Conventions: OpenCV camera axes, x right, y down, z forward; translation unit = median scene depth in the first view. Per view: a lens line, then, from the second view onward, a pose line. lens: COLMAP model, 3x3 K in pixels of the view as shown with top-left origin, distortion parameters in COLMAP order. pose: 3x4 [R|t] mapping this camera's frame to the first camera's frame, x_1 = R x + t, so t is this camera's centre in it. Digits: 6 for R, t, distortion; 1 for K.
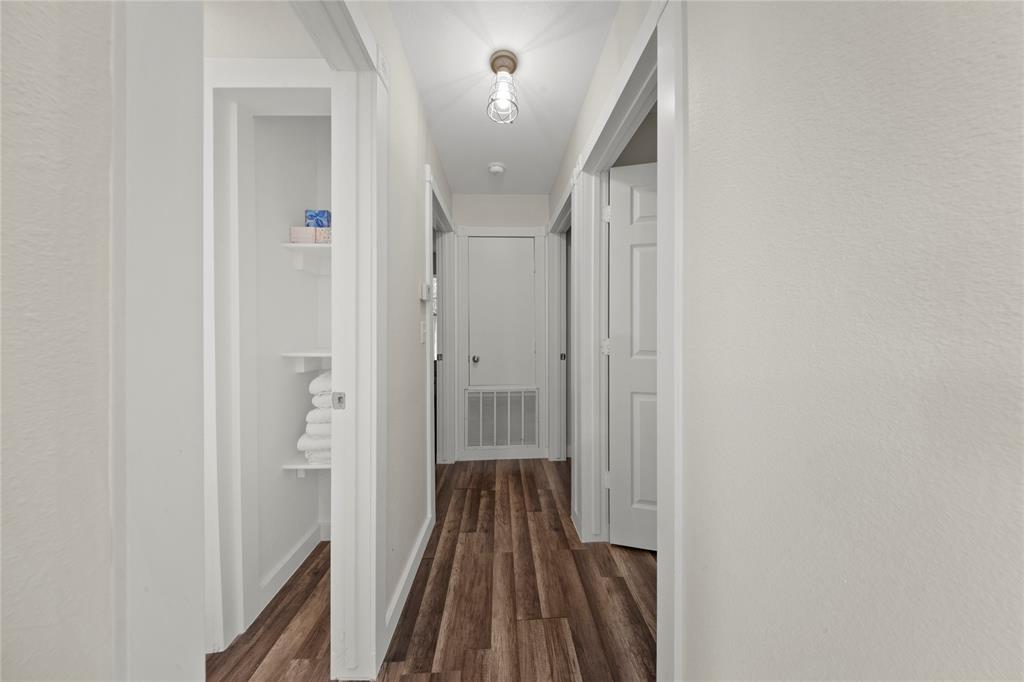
lens RADIAL K [[307.4, 0, 509.4], [0, 307.4, 336.2], [0, 0, 1]] dist [0.001051, -0.000043]
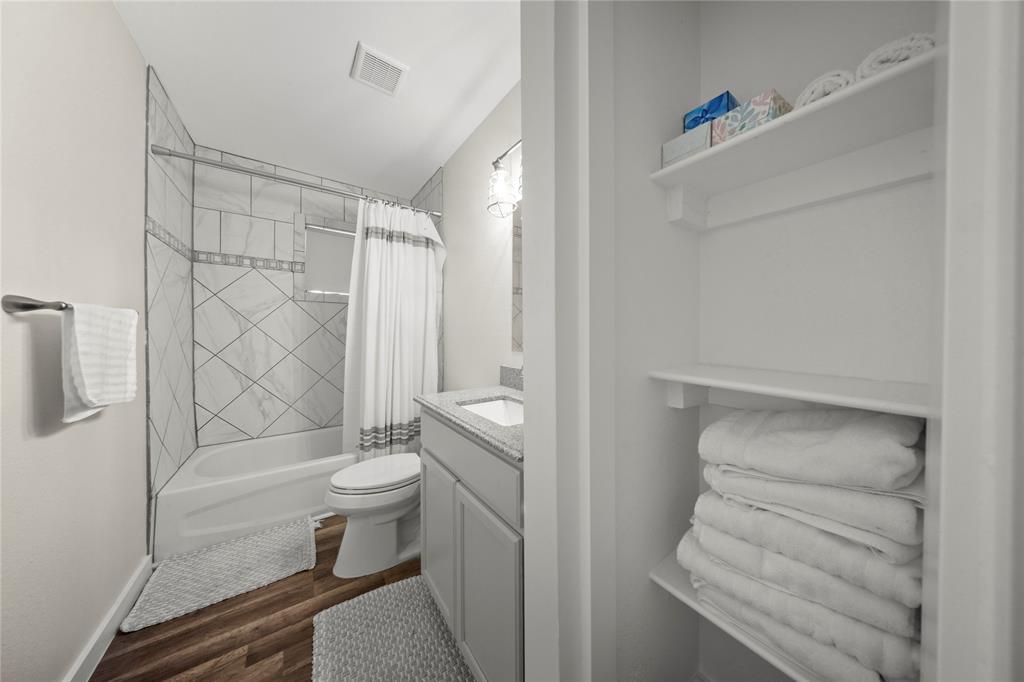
lens RADIAL K [[305.5, 0, 514.9], [0, 305.5, 335.3], [0, 0, 1]] dist [0.000868, -0.000094]
pose [[0.567478, -0.001727, -0.823387, -0.412228], [-0.008289, 0.999935, -0.007810, -0.004877], [0.823347, 0.011257, 0.567427, 0.473090]]
